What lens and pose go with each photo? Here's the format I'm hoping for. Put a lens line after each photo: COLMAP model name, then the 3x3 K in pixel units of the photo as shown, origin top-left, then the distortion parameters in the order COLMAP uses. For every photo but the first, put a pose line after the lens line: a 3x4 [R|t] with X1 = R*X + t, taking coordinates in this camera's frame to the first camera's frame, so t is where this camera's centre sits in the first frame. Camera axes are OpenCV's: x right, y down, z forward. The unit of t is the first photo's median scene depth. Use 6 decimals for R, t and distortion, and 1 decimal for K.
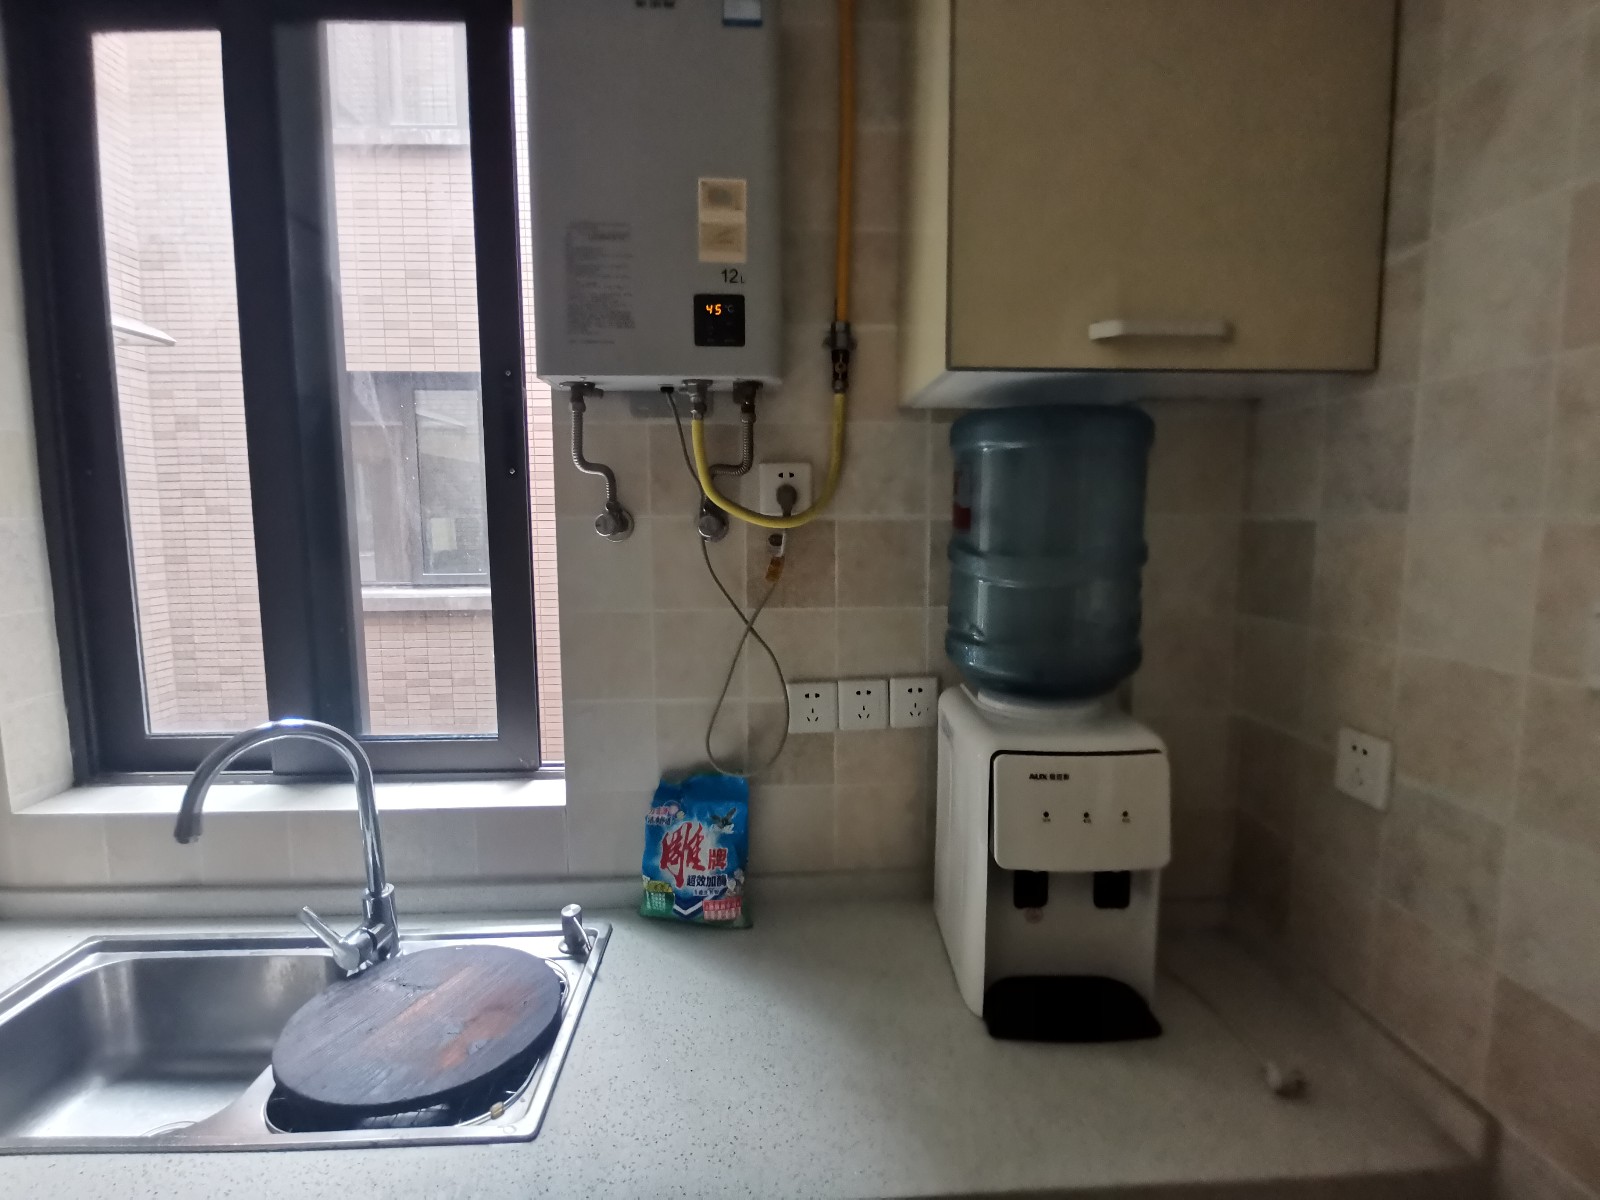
lens RADIAL K [[790.8, 0, 805.6], [0, 790.8, 595.3], [0, 0, 1]] dist [0.001996, -0.011023]
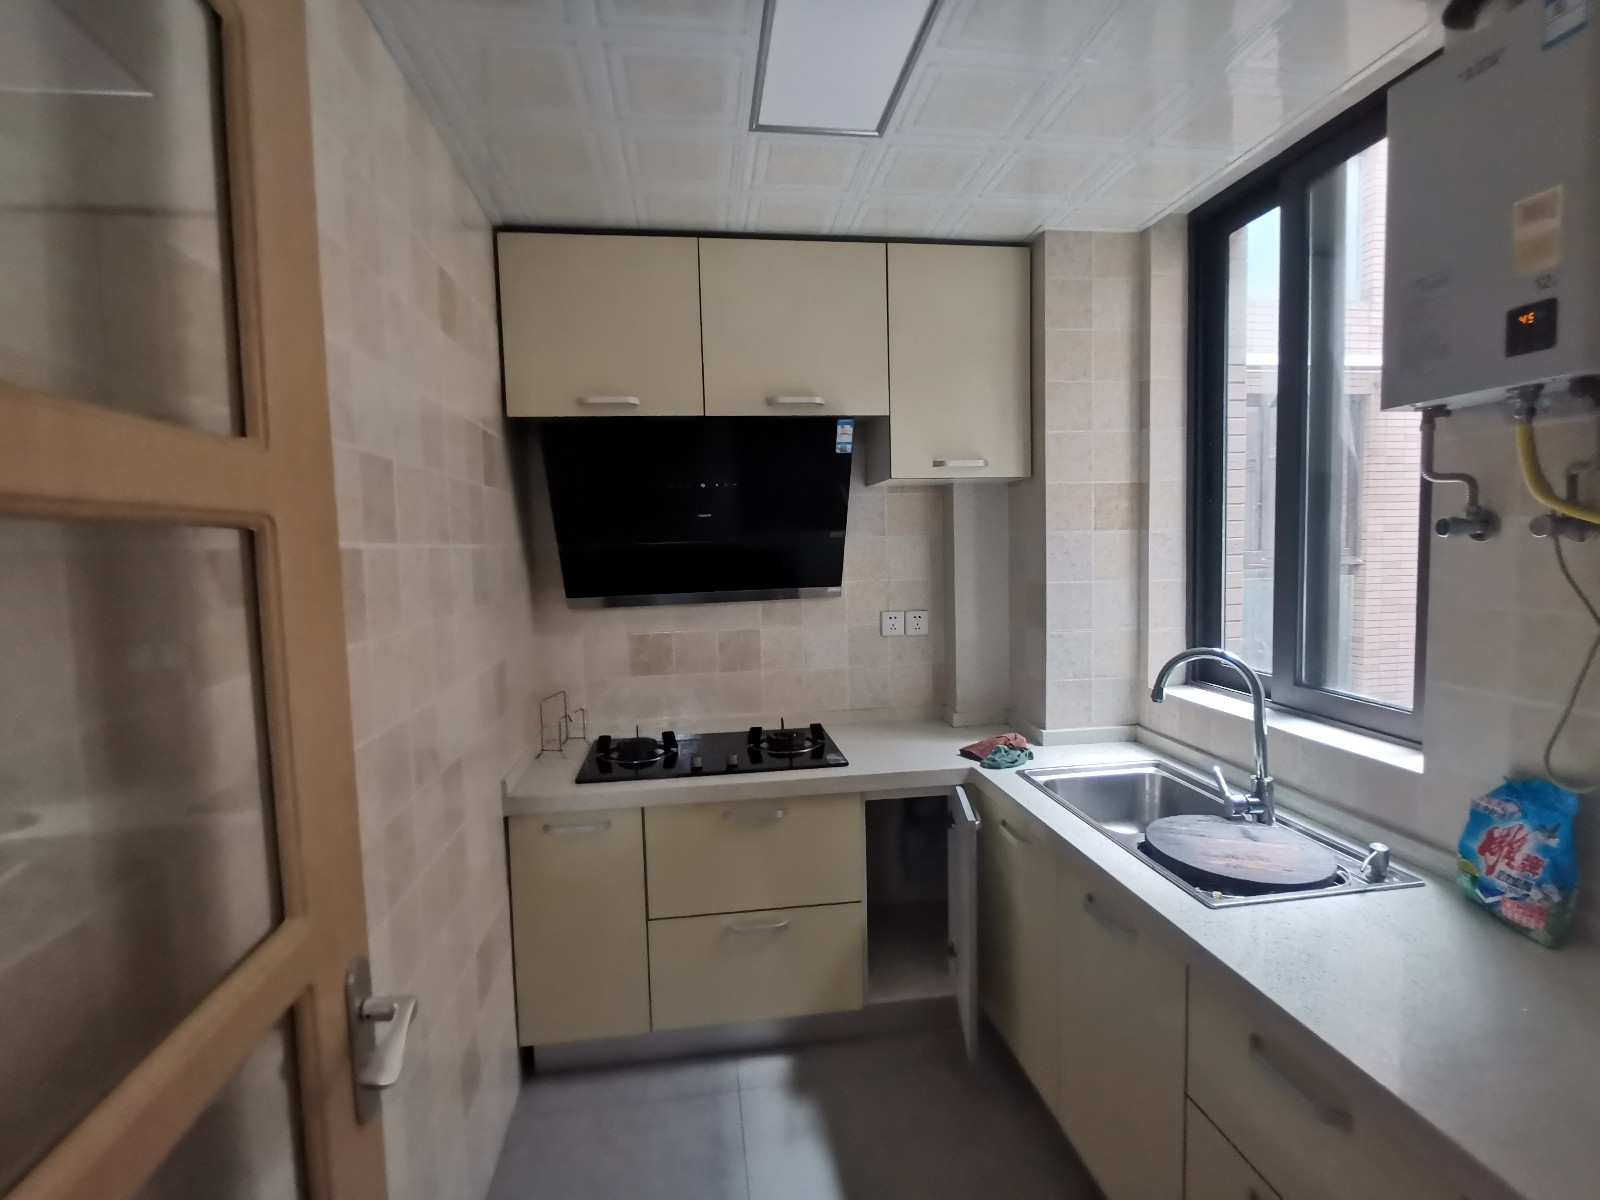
lens RADIAL K [[790.8, 0, 805.6], [0, 790.8, 595.3], [0, 0, 1]] dist [0.001996, -0.011023]
pose [[0.093893, 0.065567, -0.993421, 0.760636], [-0.085689, 0.994658, 0.057550, 0.021269], [0.991888, 0.079722, 0.099010, -0.016938]]
